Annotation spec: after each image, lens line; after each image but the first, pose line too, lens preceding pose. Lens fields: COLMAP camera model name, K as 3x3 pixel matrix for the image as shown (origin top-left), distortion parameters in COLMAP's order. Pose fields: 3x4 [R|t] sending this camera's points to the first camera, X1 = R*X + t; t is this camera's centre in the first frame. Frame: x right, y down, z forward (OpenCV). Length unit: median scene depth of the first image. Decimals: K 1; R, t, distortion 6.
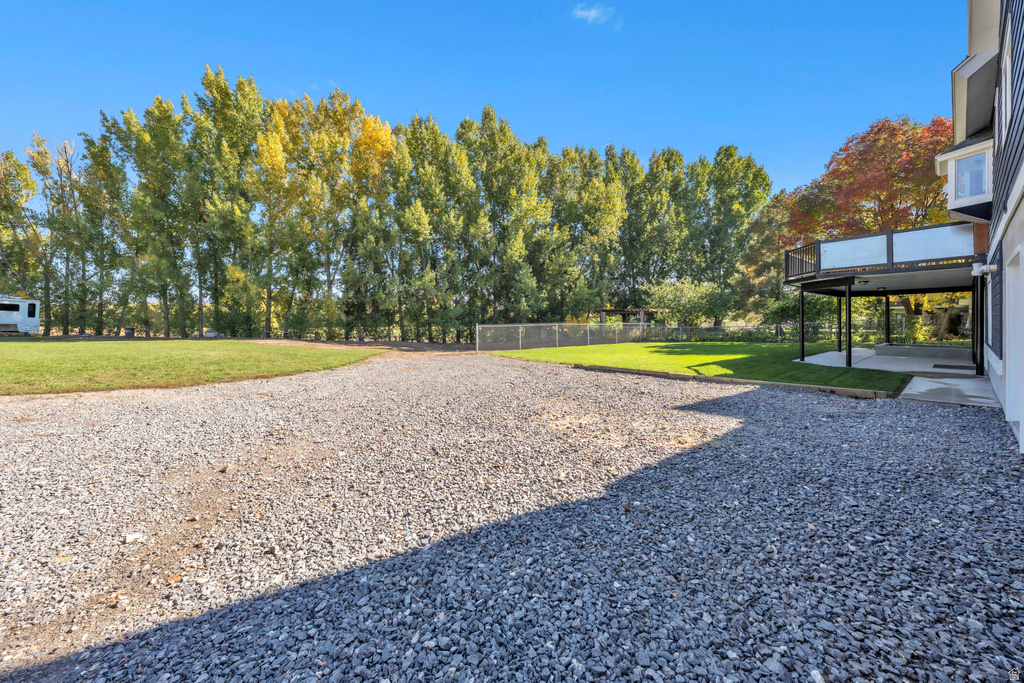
lens RADIAL K [[367.8, 0, 514.0], [0, 367.8, 322.2], [0, 0, 1]] dist [-0.000712, 0.000051]
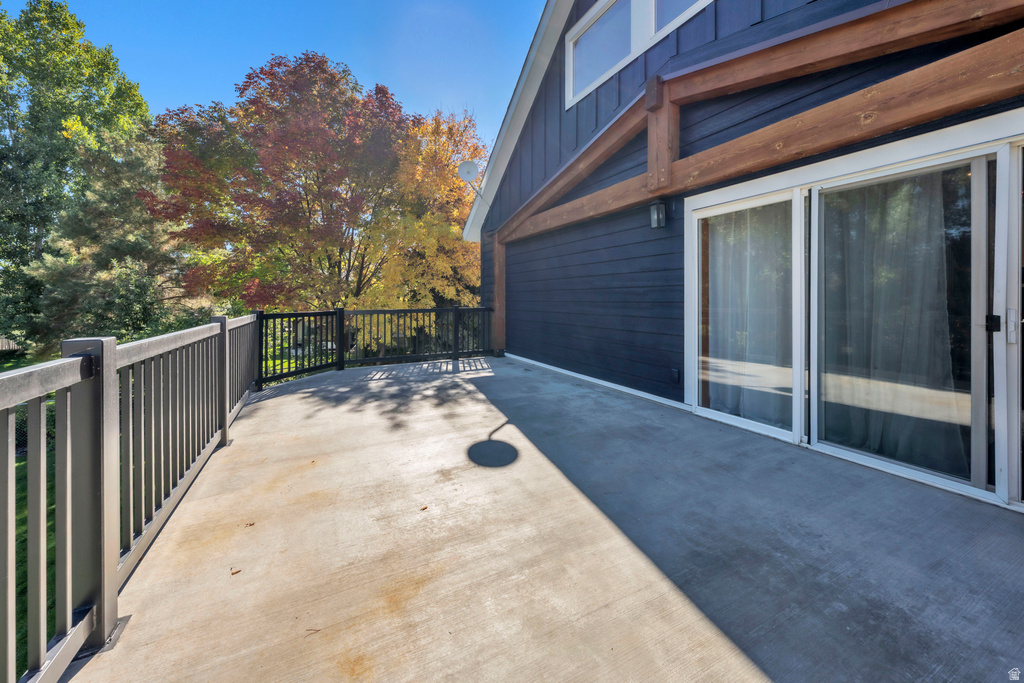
lens RADIAL K [[367.8, 0, 492.1], [0, 367.8, 302.9], [0, 0, 1]] dist [-0.000712, 0.000051]
pose [[0.240902, 0.011043, 0.970487, 0.321594], [-0.000965, 0.999937, -0.011139, -0.074614], [-0.970549, 0.001747, 0.240898, 0.390783]]
